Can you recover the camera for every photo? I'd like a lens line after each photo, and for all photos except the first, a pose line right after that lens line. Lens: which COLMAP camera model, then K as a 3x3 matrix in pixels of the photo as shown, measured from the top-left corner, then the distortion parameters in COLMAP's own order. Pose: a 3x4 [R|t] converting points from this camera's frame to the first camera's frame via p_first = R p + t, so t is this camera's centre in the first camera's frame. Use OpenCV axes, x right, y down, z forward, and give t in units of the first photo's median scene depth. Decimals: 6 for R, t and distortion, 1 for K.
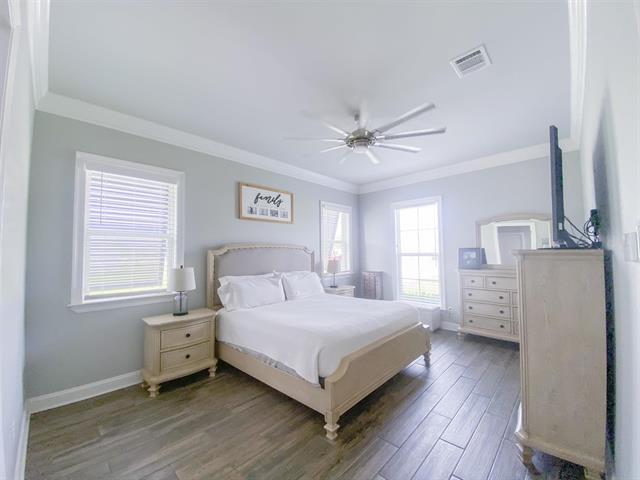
lens RADIAL K [[262.1, 0, 322.0], [0, 262.1, 242.2], [0, 0, 1]] dist [-0.004026, -0.000162]
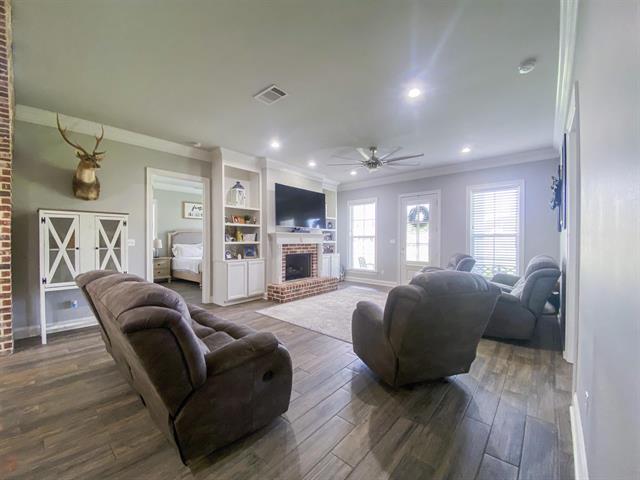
lens RADIAL K [[262.1, 0, 318.0], [0, 262.1, 238.2], [0, 0, 1]] dist [-0.004026, -0.000162]
pose [[0.998903, 0.010188, 0.045695, 0.764793], [-0.012541, 0.998594, 0.051501, -0.056634], [-0.045106, -0.052017, 0.997627, -1.341773]]
